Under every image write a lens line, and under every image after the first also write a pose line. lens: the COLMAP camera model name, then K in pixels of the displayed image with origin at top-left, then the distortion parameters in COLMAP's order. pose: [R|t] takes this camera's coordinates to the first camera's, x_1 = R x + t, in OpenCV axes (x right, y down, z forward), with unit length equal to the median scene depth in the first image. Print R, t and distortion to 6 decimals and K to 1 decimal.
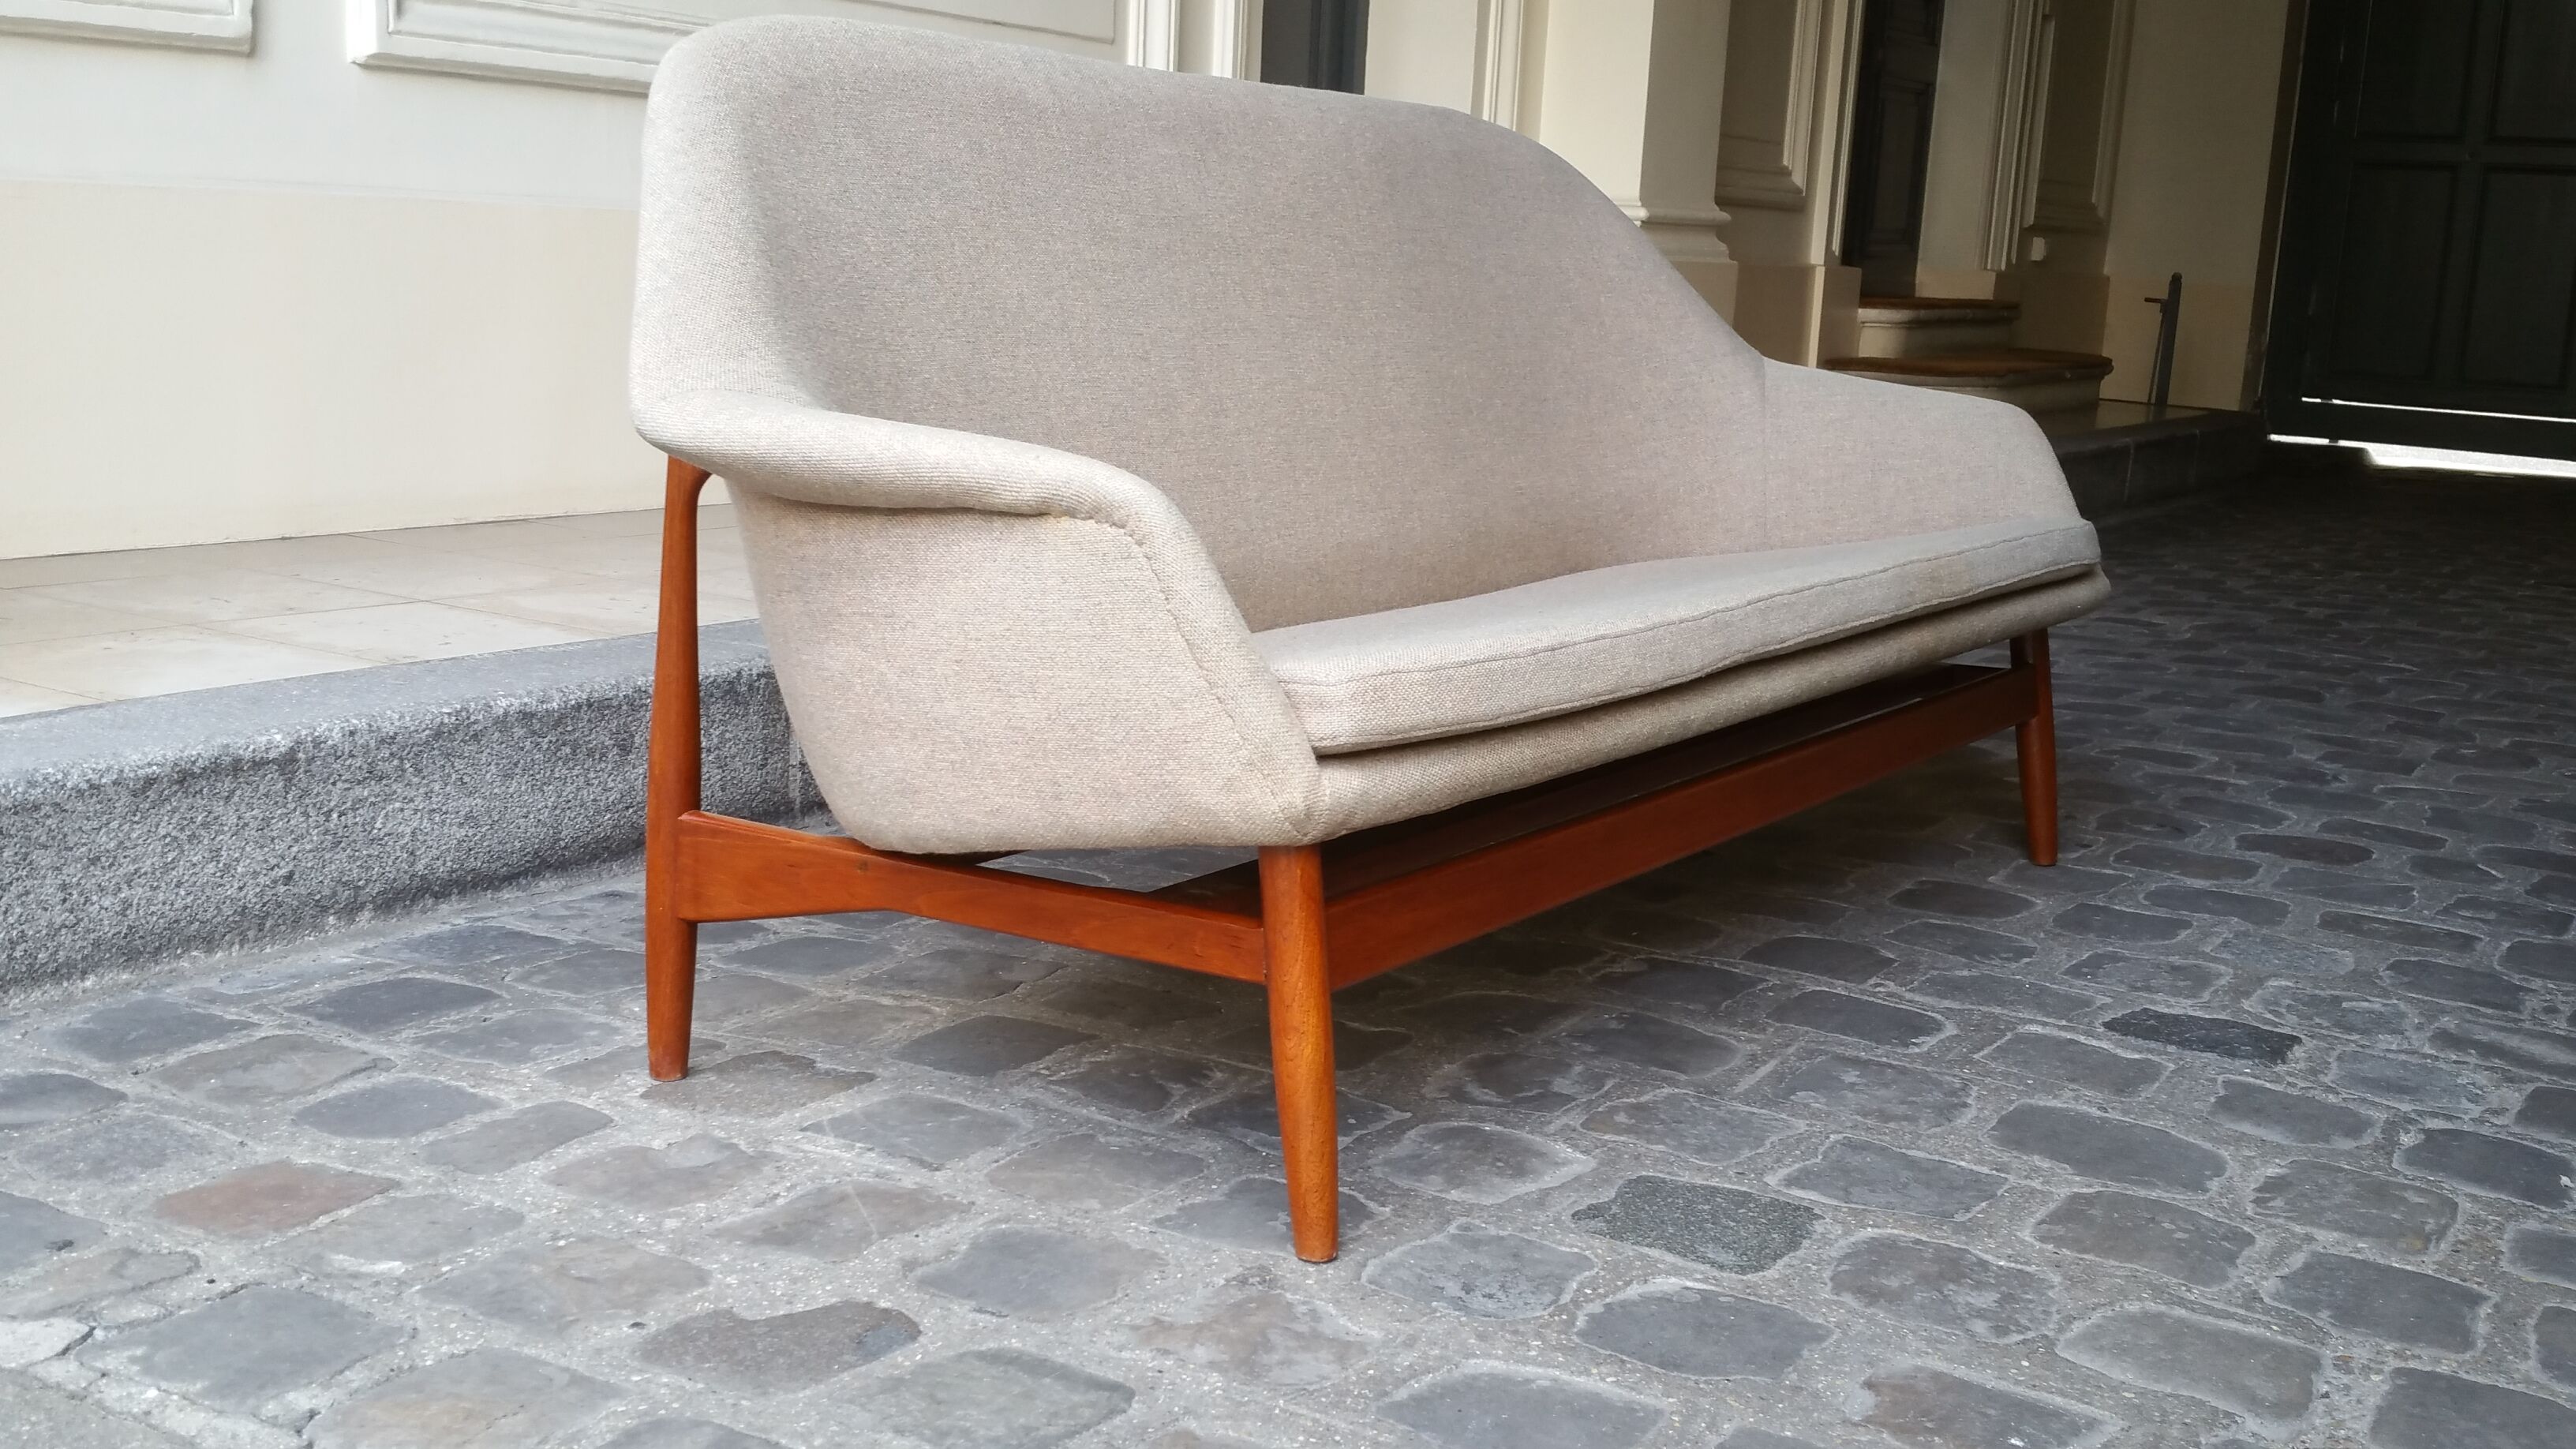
lens RADIAL K [[2625.2, 0, 1299.0], [0, 2625.2, 747.4], [0, 0, 1]] dist [0.190394, -0.432559]
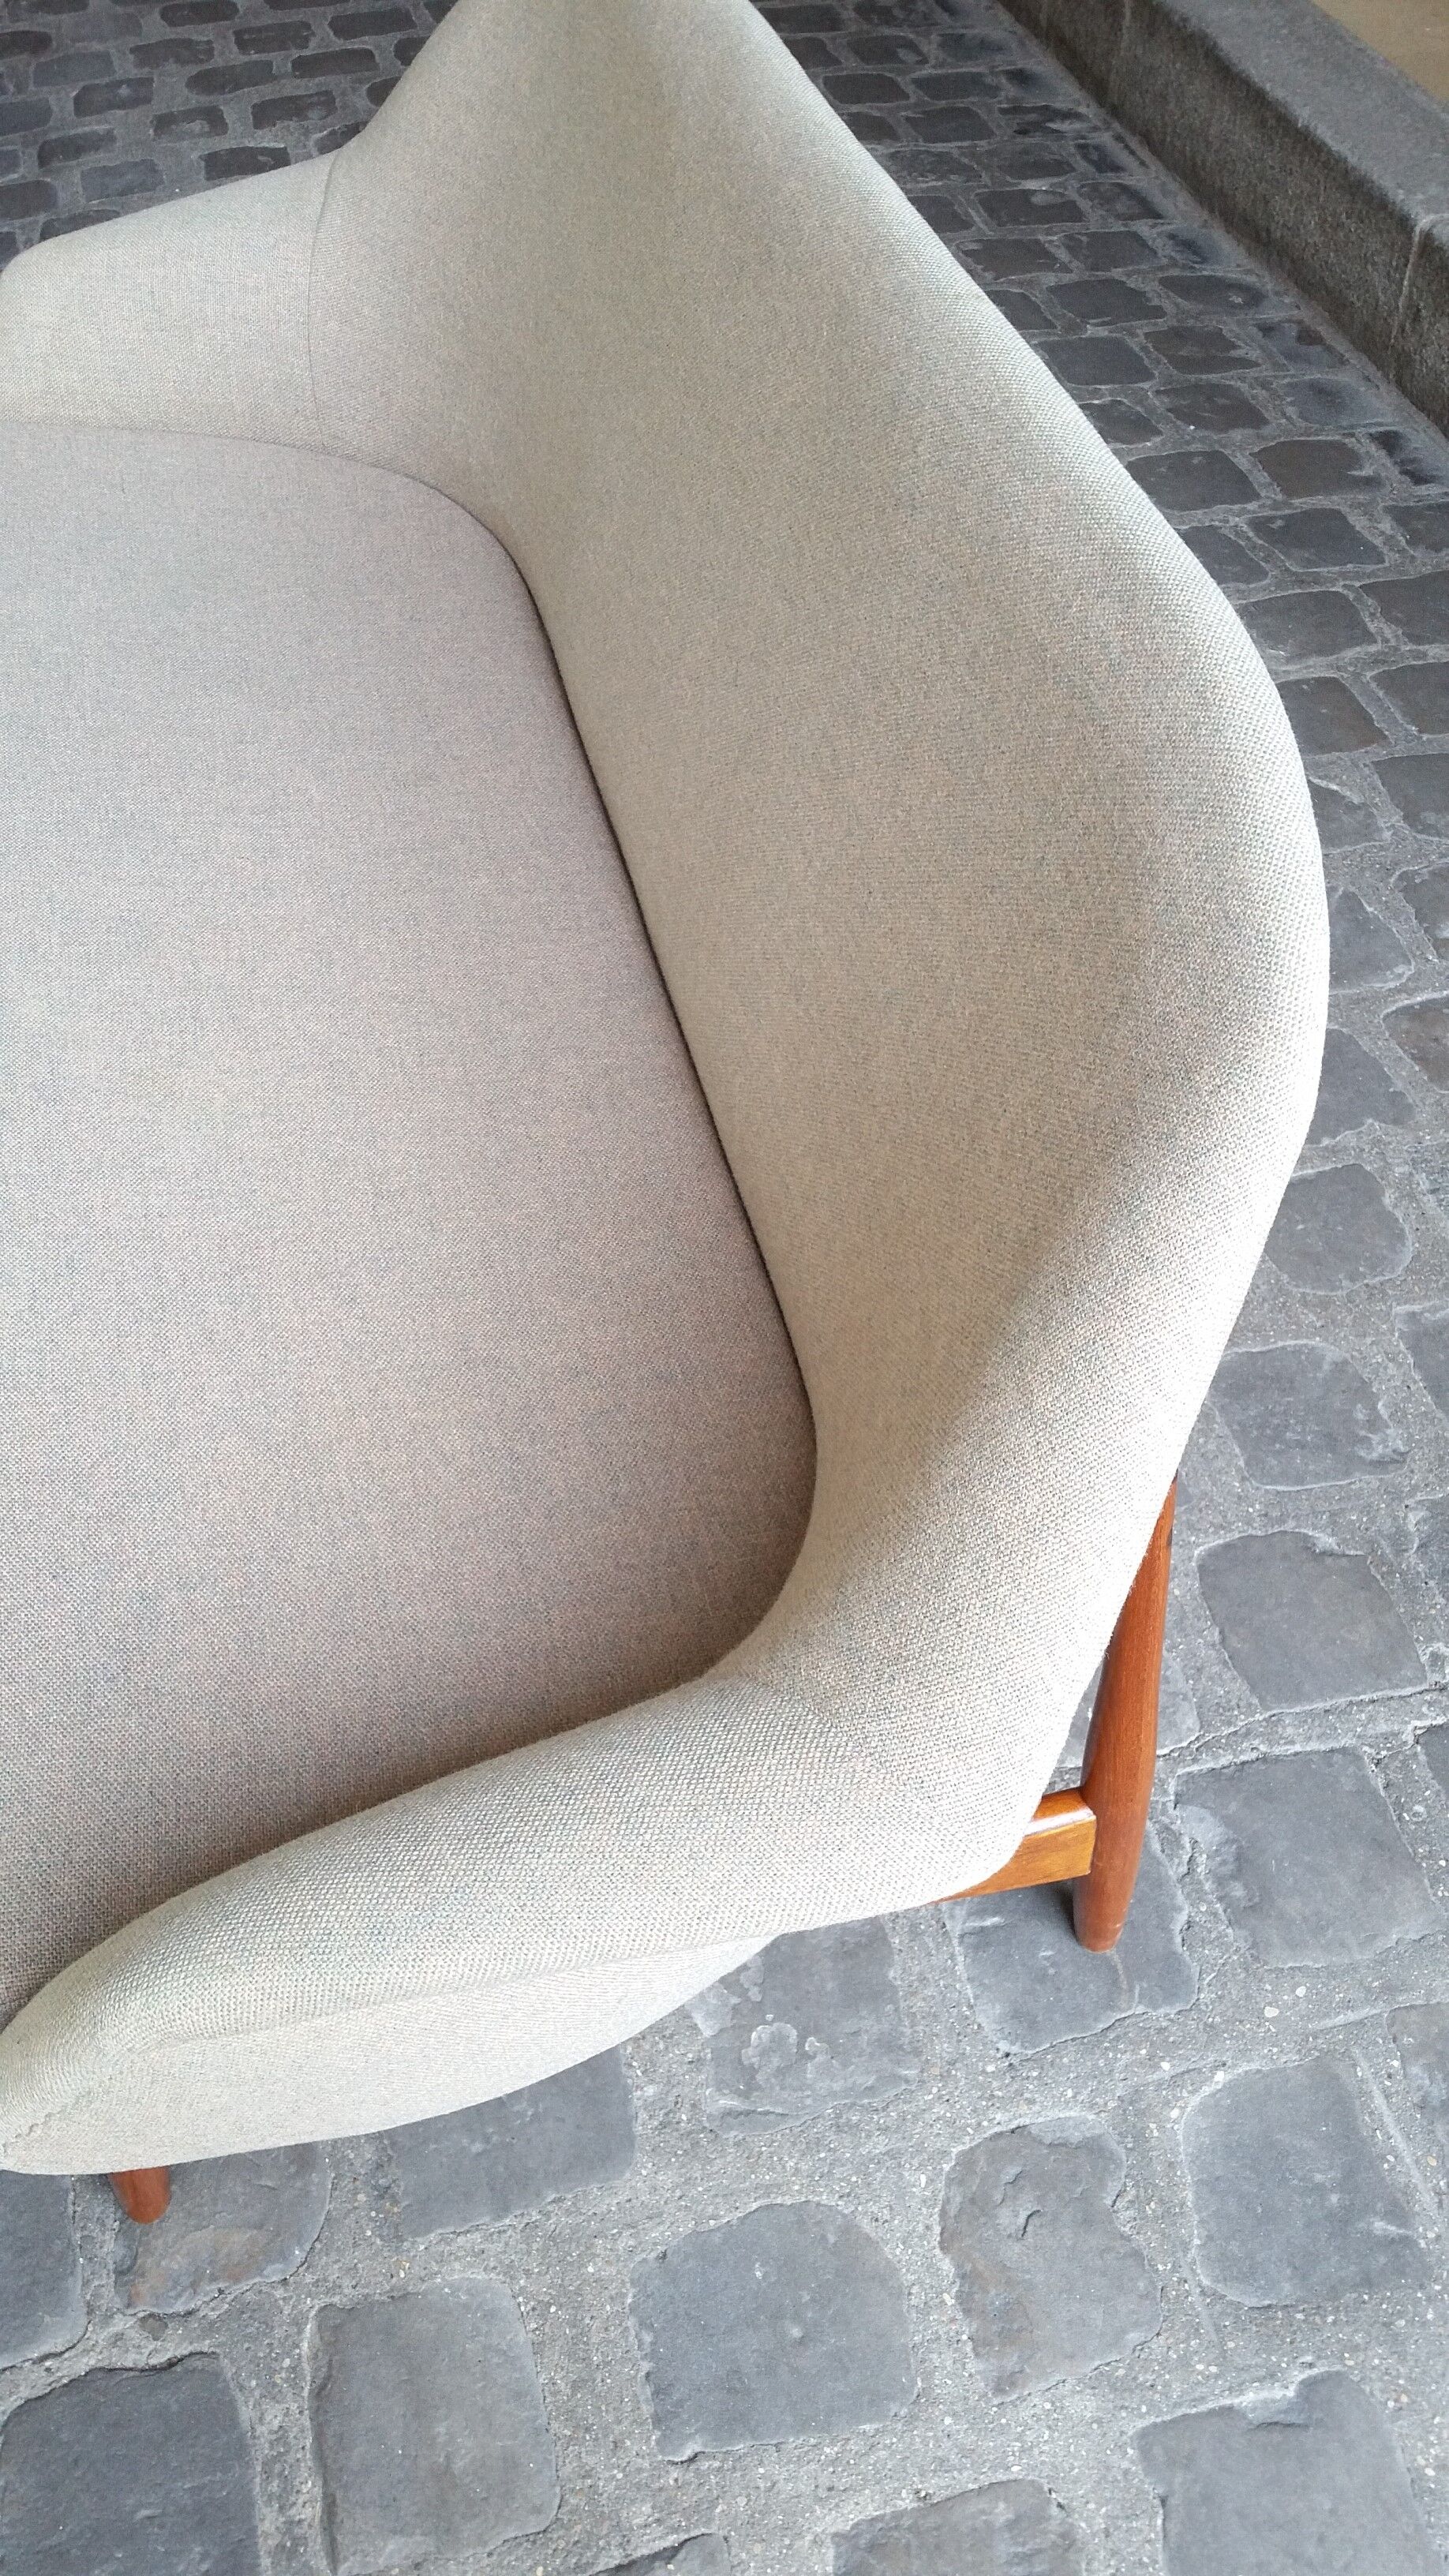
lens RADIAL K [[2093.5, 0, 668.4], [0, 2093.5, 1276.5], [0, 0, 1]] dist [0.120682, -0.248544]
pose [[0.707266, -0.568519, 0.420191, -0.147101], [0.186935, 0.723617, 0.664405, -0.485666], [-0.681784, -0.391362, 0.618066, 0.897087]]
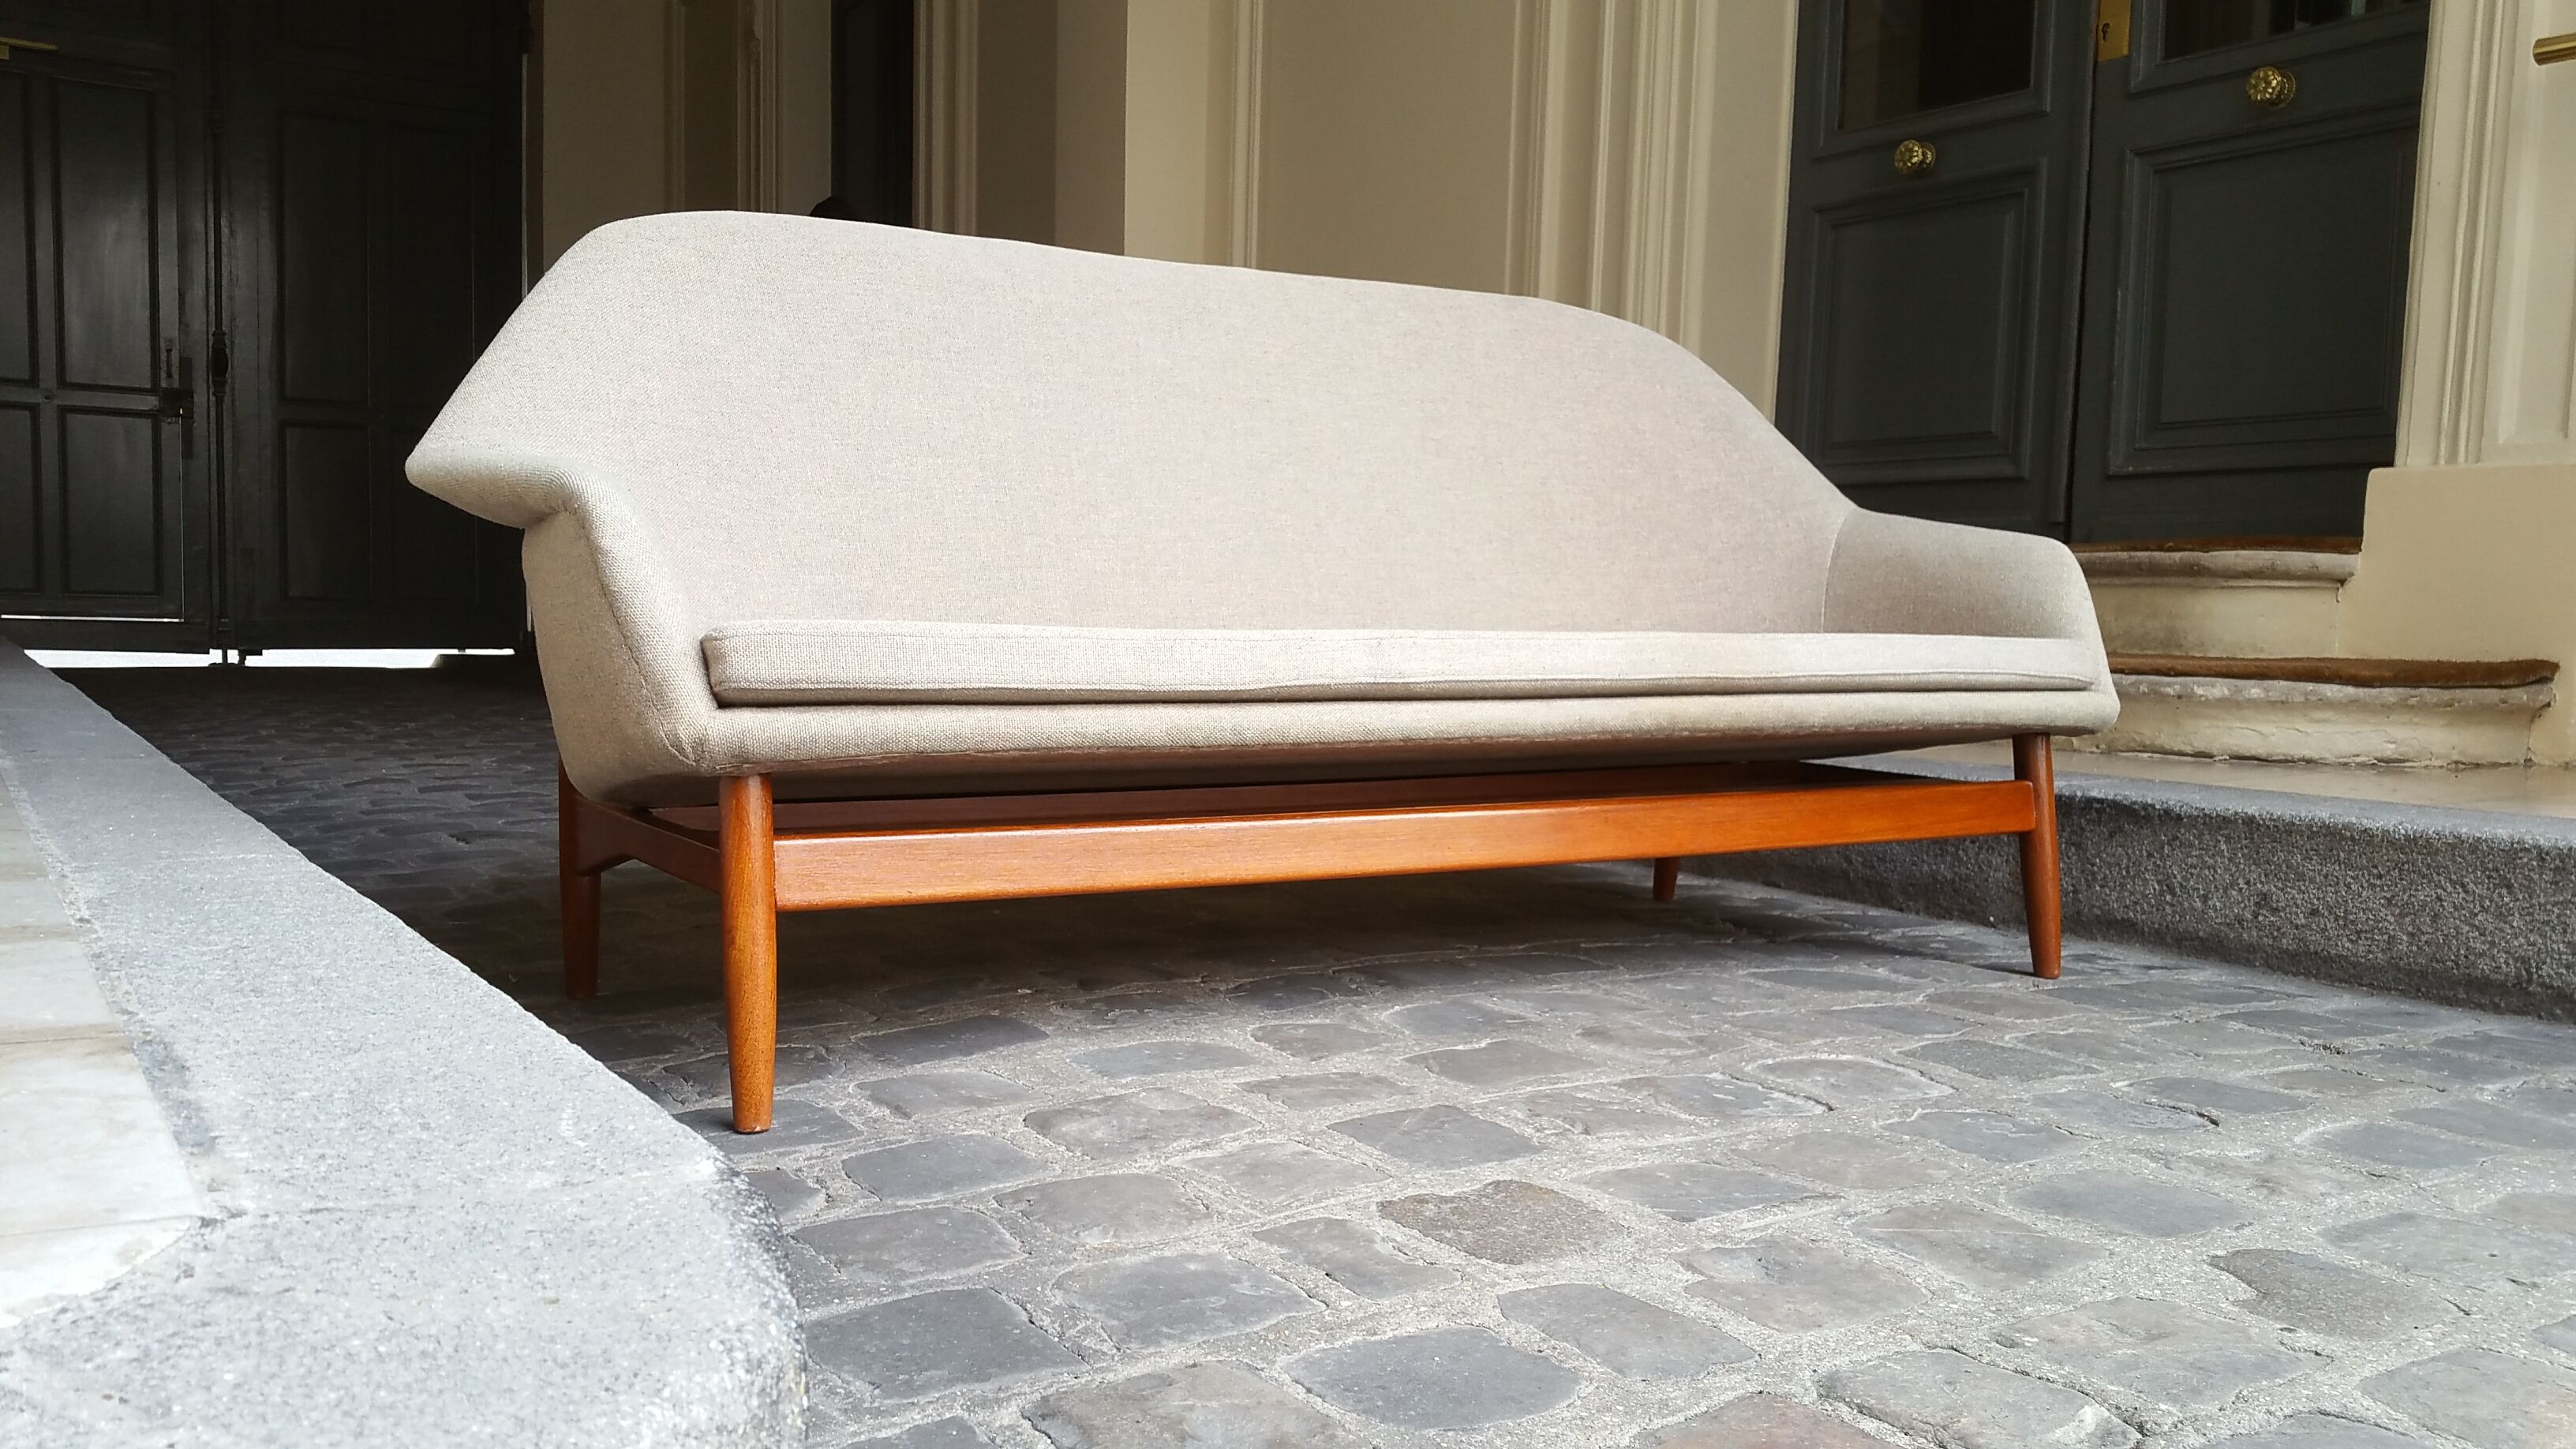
lens RADIAL K [[2084.9, 0, 1275.9], [0, 2084.9, 734.9], [0, 0, 1]] dist [0.153431, -0.335333]
pose [[0.440515, -0.092292, 0.892989, -0.767113], [0.163290, 0.986346, 0.021389, -0.050307], [-0.882770, 0.136394, 0.449570, 0.681061]]
